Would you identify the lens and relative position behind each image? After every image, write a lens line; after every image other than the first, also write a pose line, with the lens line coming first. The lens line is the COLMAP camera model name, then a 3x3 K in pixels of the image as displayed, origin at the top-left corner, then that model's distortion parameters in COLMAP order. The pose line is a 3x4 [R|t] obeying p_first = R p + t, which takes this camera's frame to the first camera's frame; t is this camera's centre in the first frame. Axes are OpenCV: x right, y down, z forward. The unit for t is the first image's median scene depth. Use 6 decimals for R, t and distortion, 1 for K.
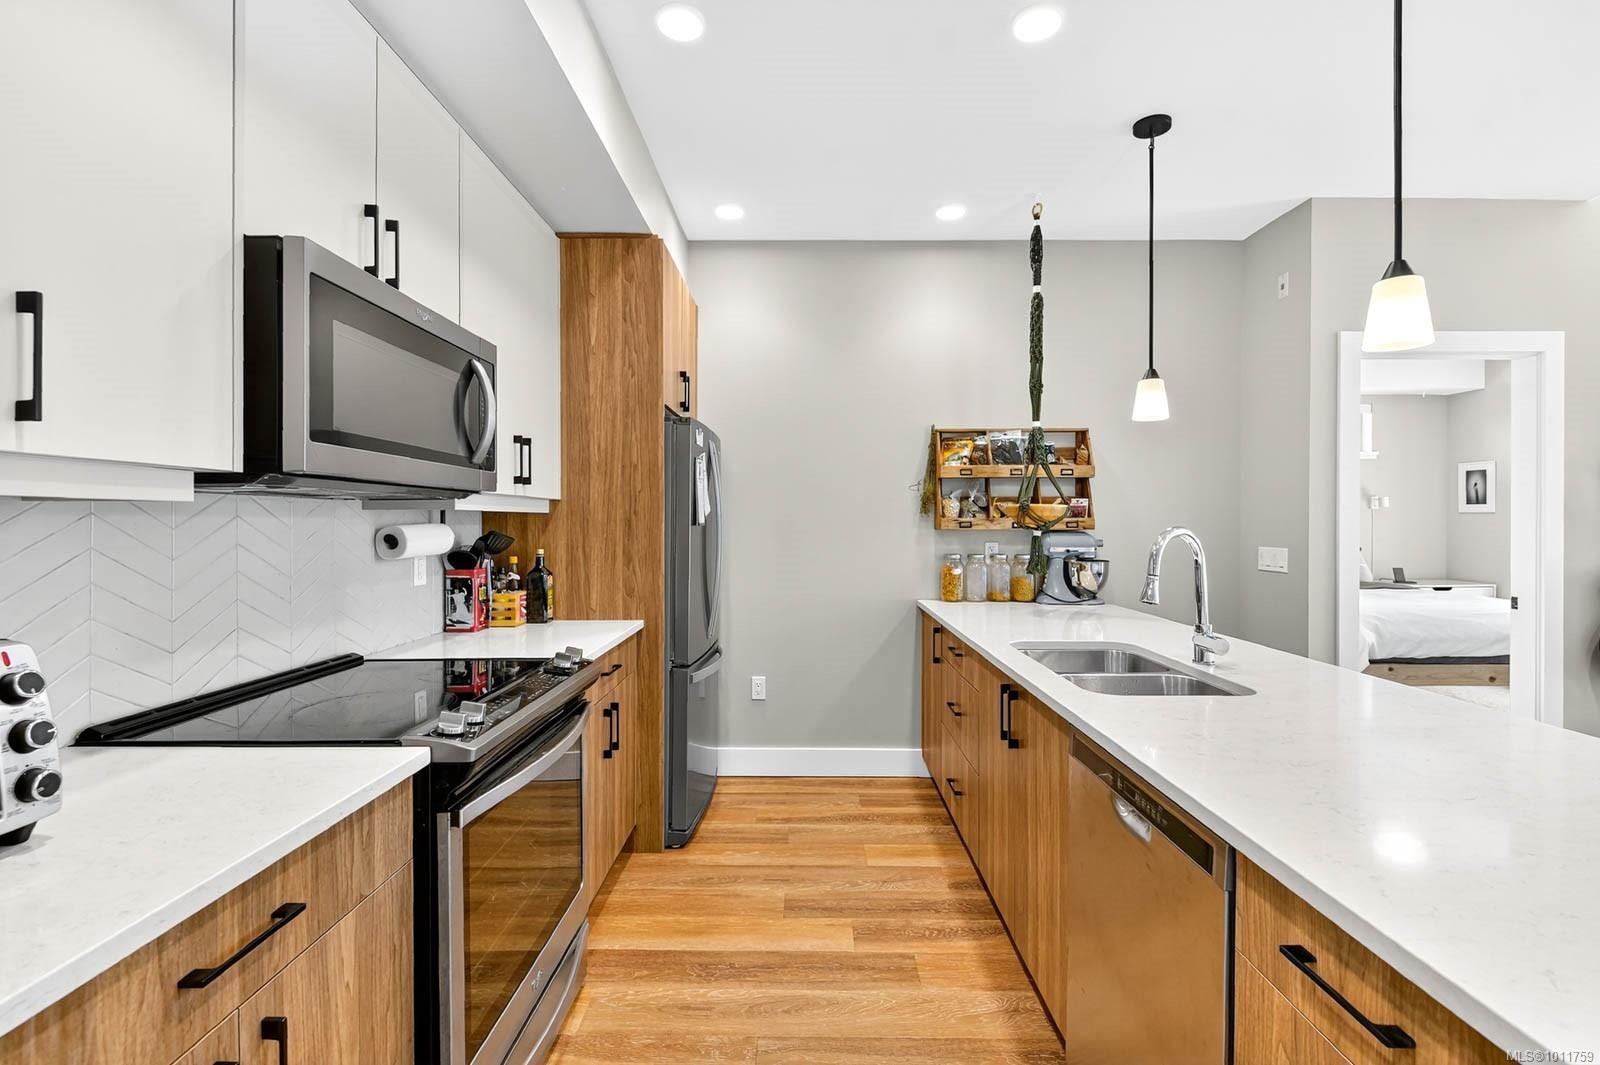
lens RADIAL K [[689.8, 0, 833.4], [0, 689.8, 522.3], [0, 0, 1]] dist [0.001042, -0.007677]
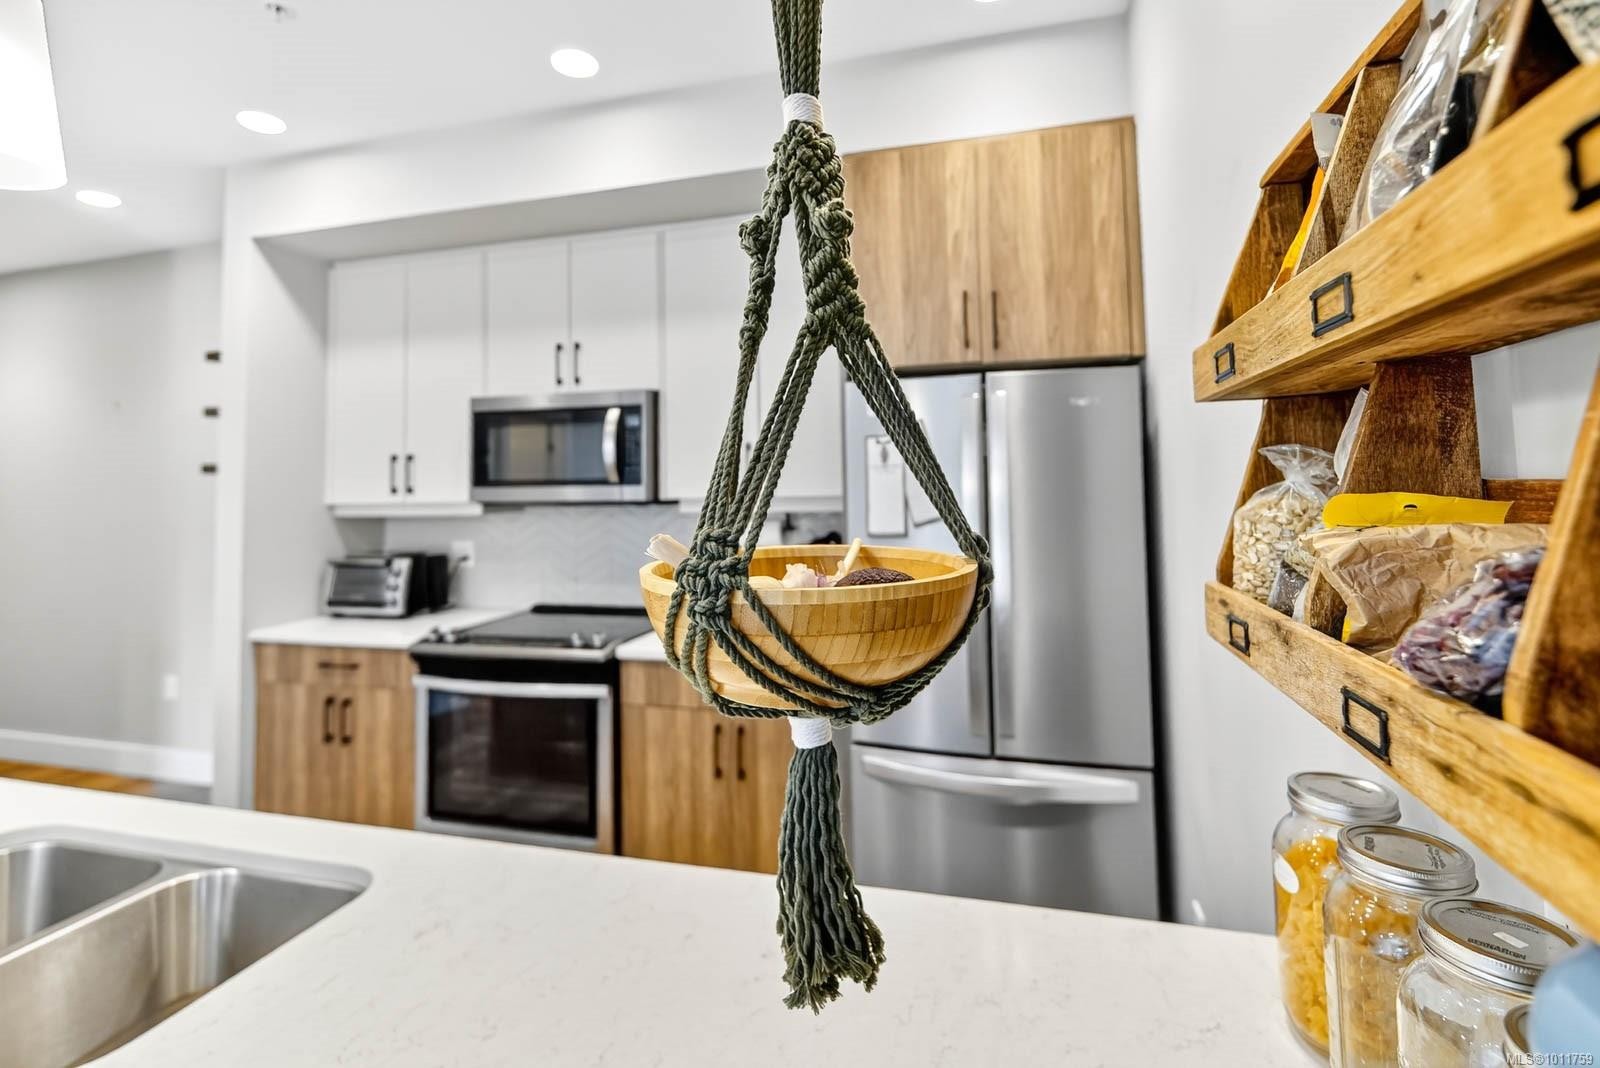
lens RADIAL K [[738.9, 0, 804.0], [0, 738.9, 441.1], [0, 0, 1]] dist [0.000709, -0.000043]
pose [[-0.270718, -0.056759, -0.960984, 0.540252], [0.016075, 0.997855, -0.063465, -0.044508], [0.962525, -0.032629, -0.269225, 1.174805]]
